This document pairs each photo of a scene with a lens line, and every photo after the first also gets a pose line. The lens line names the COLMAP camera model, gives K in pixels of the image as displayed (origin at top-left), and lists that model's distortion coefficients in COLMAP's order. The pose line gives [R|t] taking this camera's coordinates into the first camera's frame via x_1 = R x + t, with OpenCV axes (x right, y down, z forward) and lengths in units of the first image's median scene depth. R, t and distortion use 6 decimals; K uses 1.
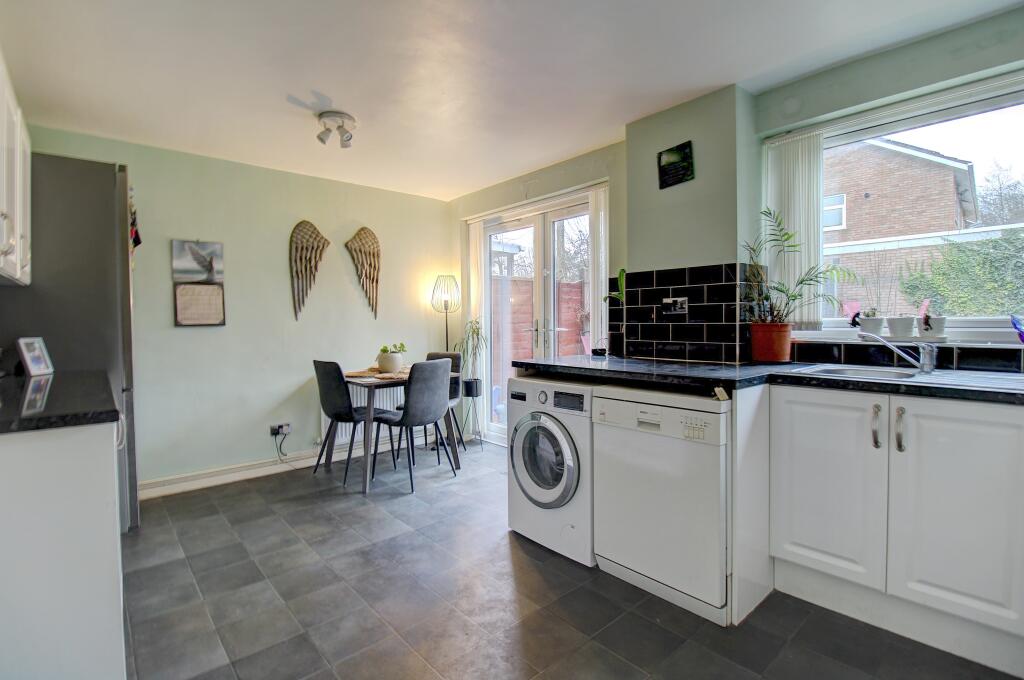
lens RADIAL K [[476.9, 0, 515.6], [0, 476.9, 331.4], [0, 0, 1]] dist [-0.004585, -0.011381]
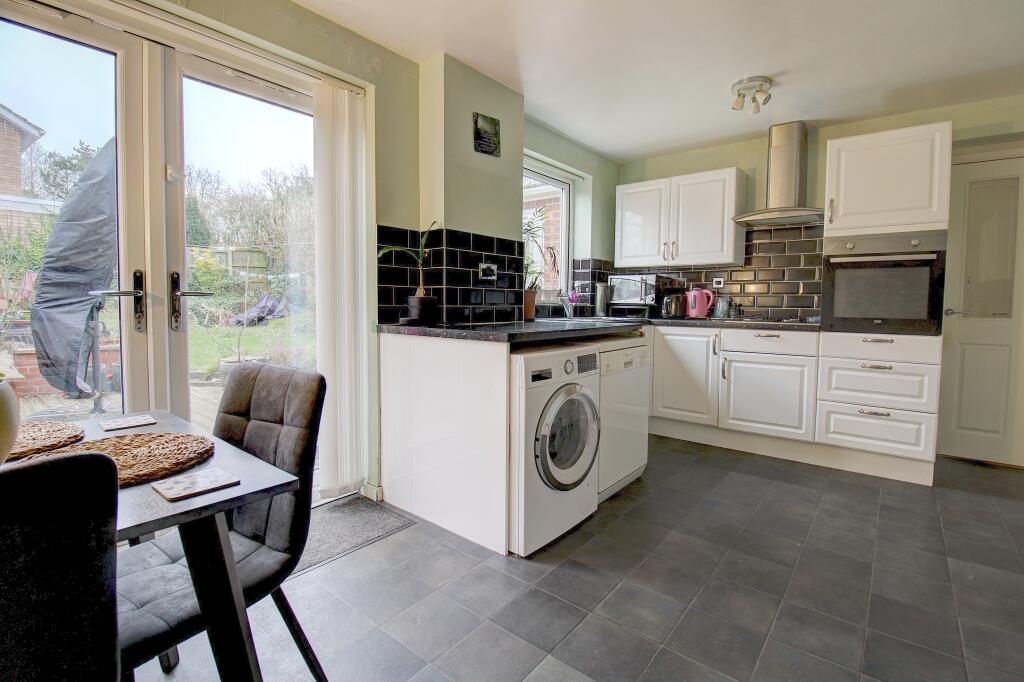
lens RADIAL K [[476.9, 0, 515.6], [0, 476.9, 332.4], [0, 0, 1]] dist [-0.004585, -0.011381]
pose [[-0.166156, -0.055070, 0.984561, -0.724210], [0.011811, 0.998257, 0.057829, 0.019832], [-0.986029, 0.021237, -0.165216, 1.131624]]
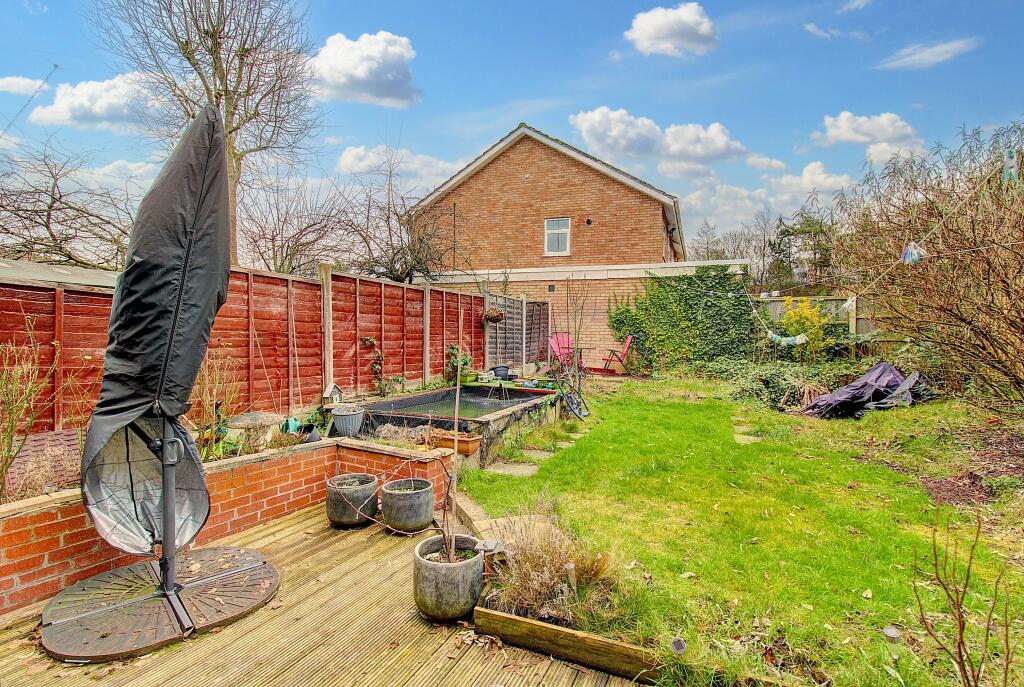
lens RADIAL K [[491.7, 0, 512.0], [0, 491.7, 343.5], [0, 0, 1]] dist [0.000630, 0.000053]
pose [[0.910298, 0.032889, 0.412645, 1.240878], [-0.026731, 0.999429, -0.020690, -0.124910], [-0.413089, 0.007803, 0.910657, 1.040477]]
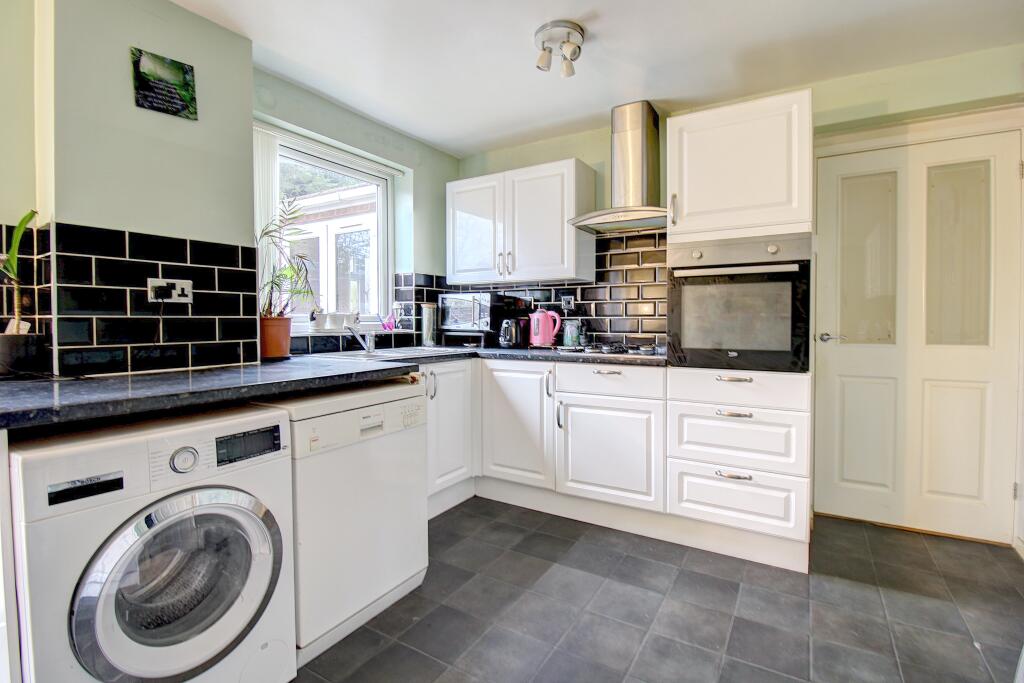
lens RADIAL K [[476.9, 0, 515.6], [0, 476.9, 332.9], [0, 0, 1]] dist [-0.004585, -0.011381]
pose [[-0.294574, -0.017422, 0.955470, -0.470199], [0.023802, 0.999390, 0.025561, 0.000930], [-0.955332, 0.030271, -0.293980, 0.737807]]
